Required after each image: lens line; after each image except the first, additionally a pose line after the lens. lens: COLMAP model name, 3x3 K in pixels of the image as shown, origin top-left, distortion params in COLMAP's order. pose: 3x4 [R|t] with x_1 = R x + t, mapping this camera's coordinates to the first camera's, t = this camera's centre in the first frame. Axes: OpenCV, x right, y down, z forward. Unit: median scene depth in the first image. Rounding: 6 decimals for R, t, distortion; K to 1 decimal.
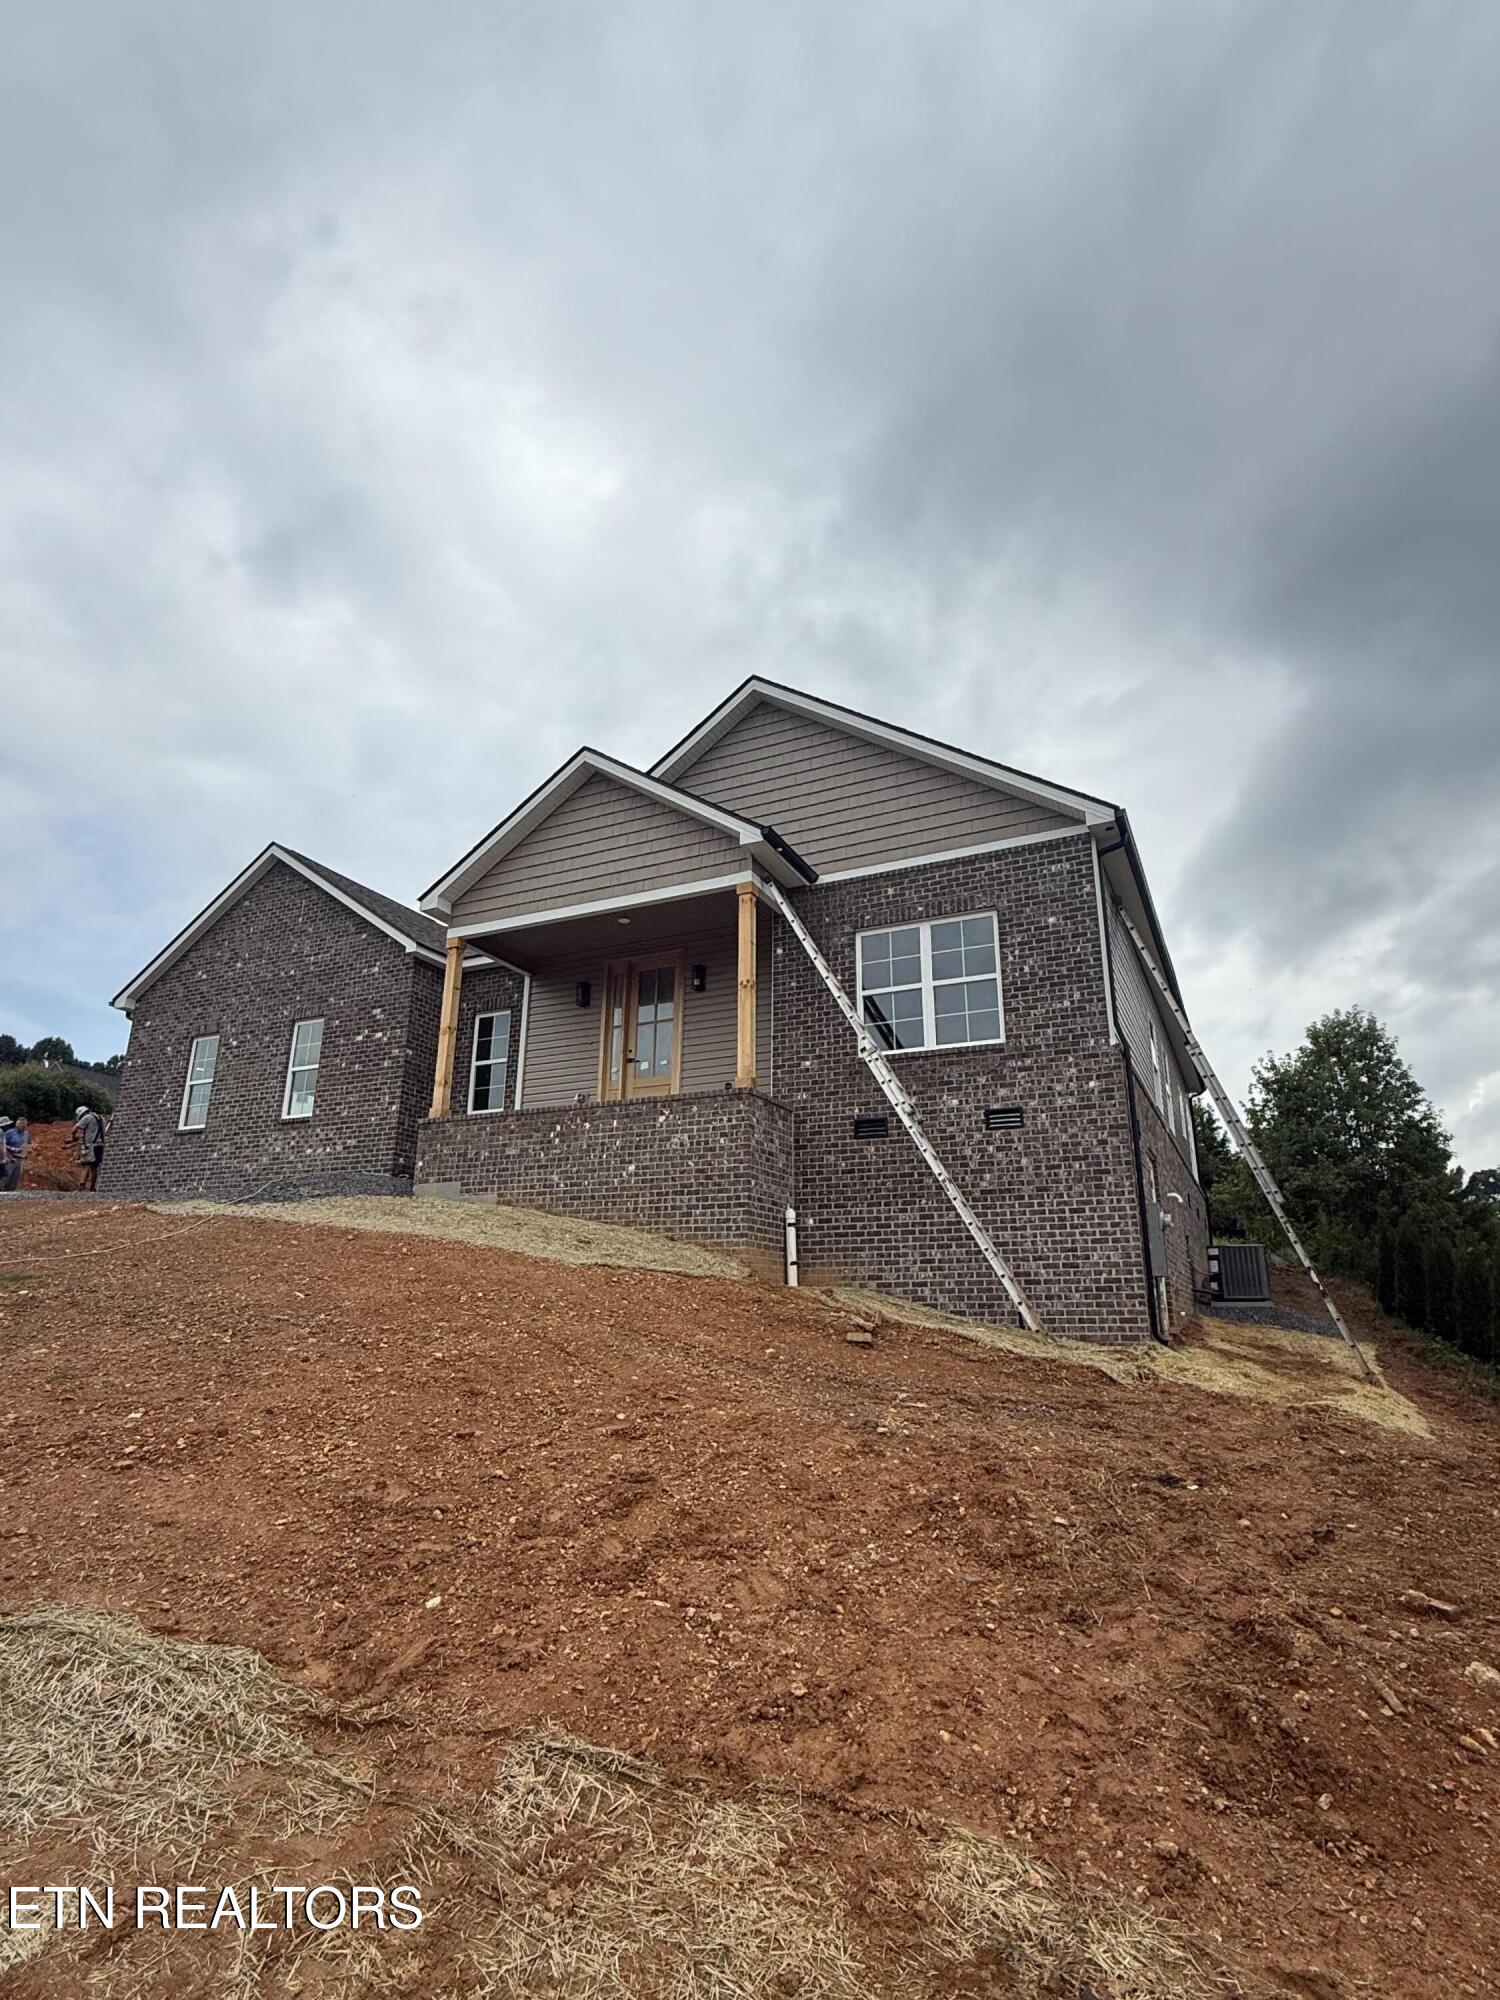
lens RADIAL K [[1044.6, 0, 750.0], [0, 1044.6, 1000.0], [0, 0, 1]] dist [-0.000265, -0.000109]
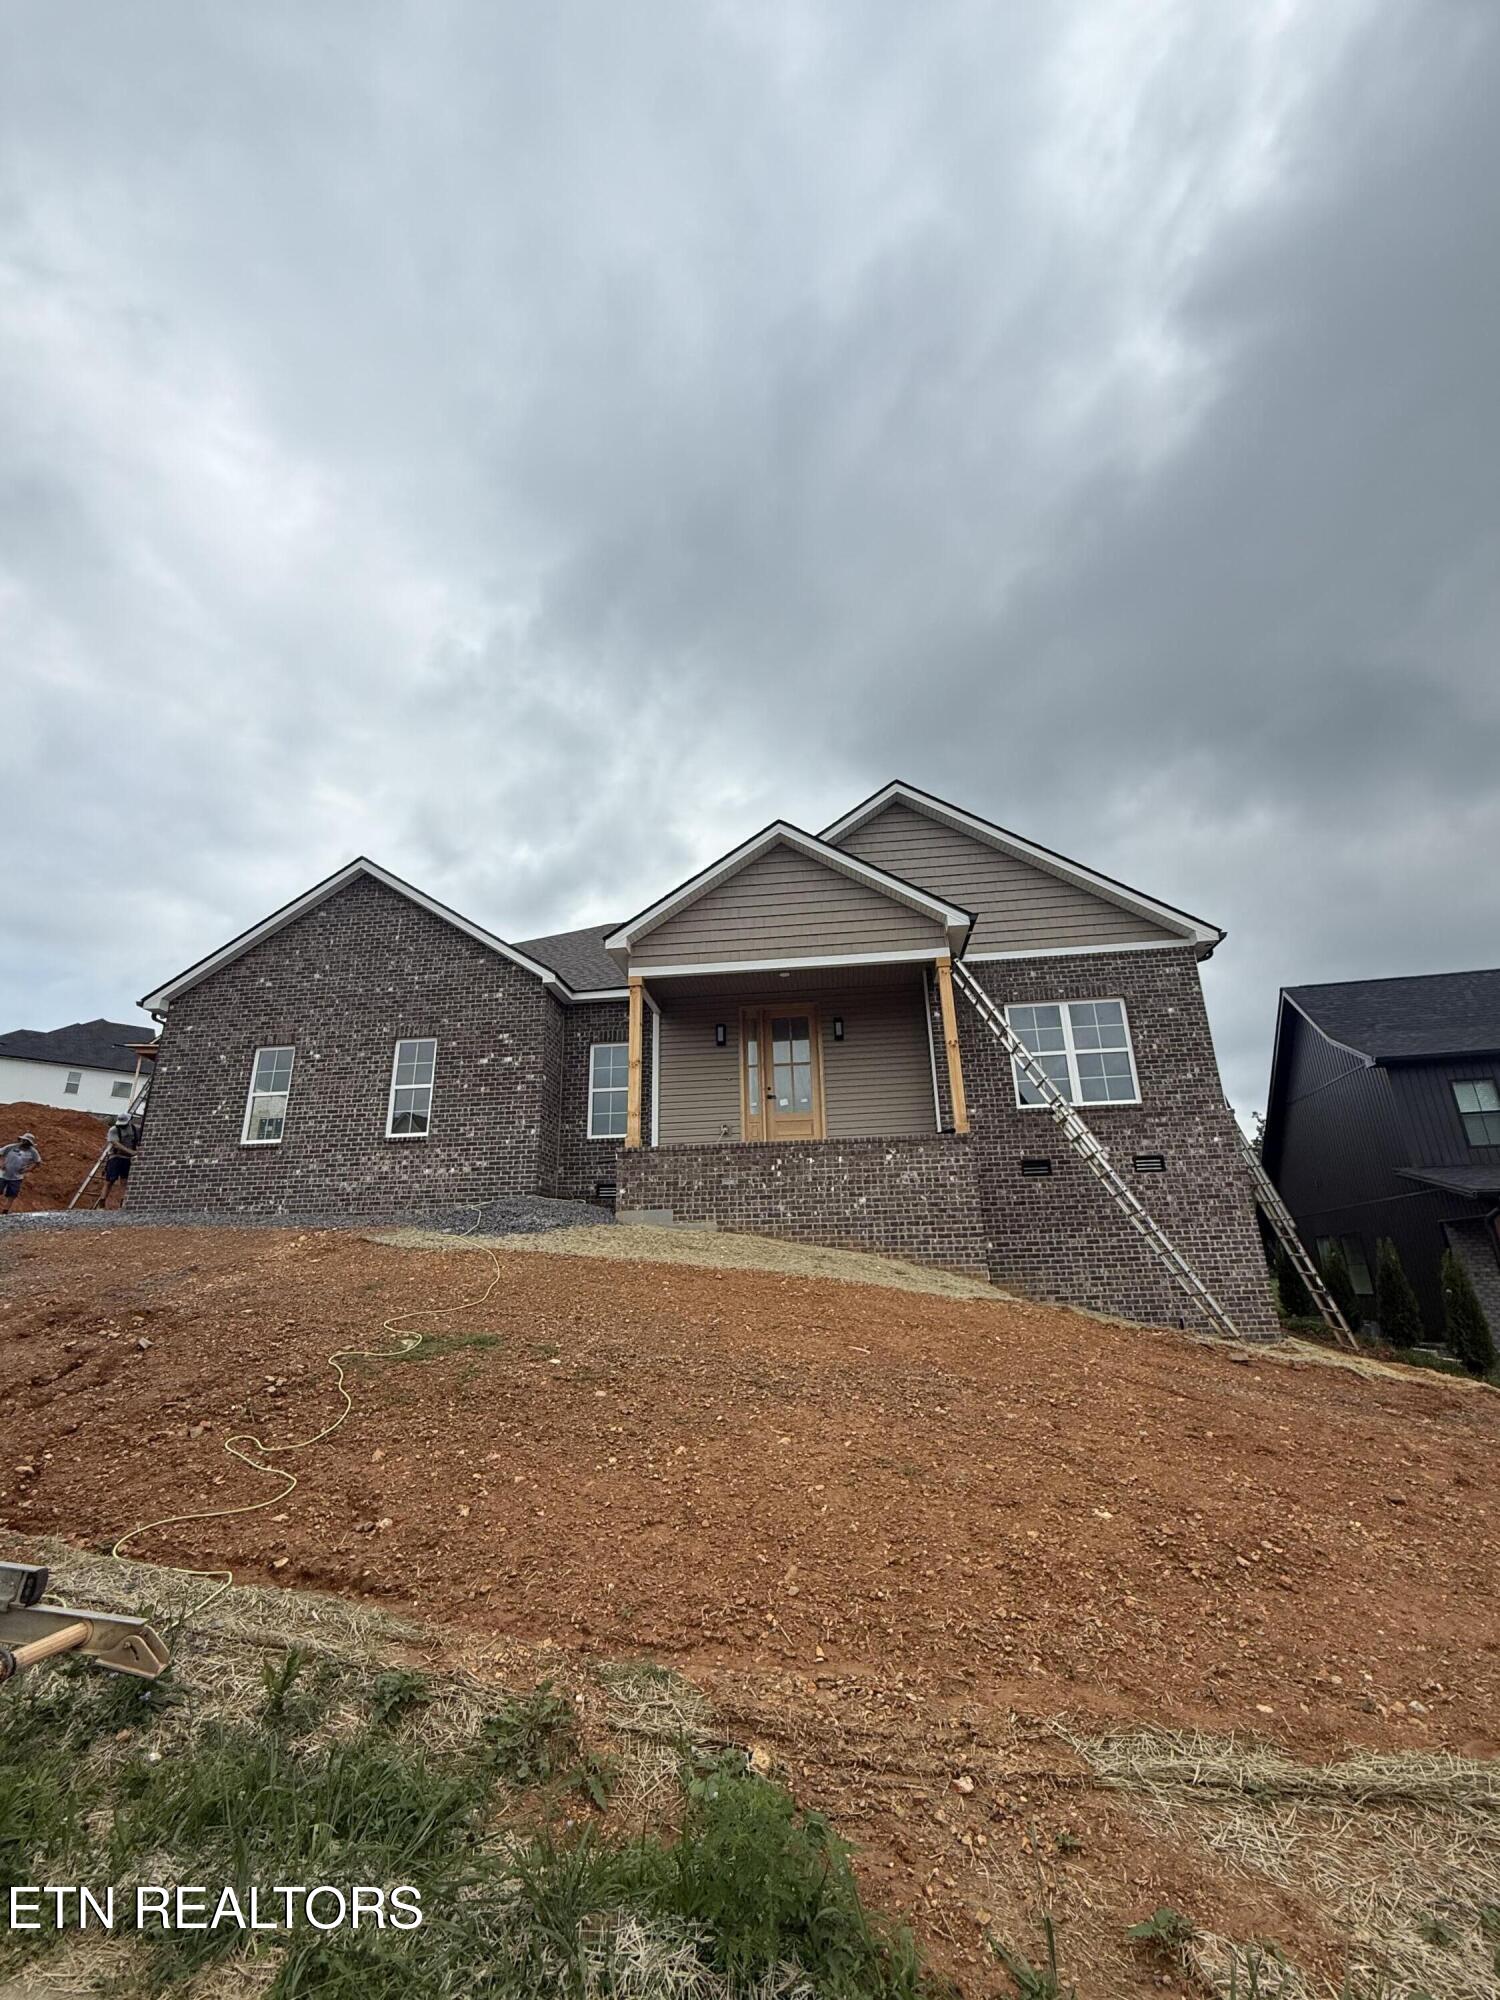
lens RADIAL K [[860.4, 0, 747.6], [0, 860.4, 995.4], [0, 0, 1]] dist [-0.000618, 0.000043]
pose [[0.942578, 0.078960, 0.324519, -0.523384], [-0.068391, 0.996694, -0.043867, -0.010824], [-0.326910, 0.019154, 0.944861, 0.145910]]
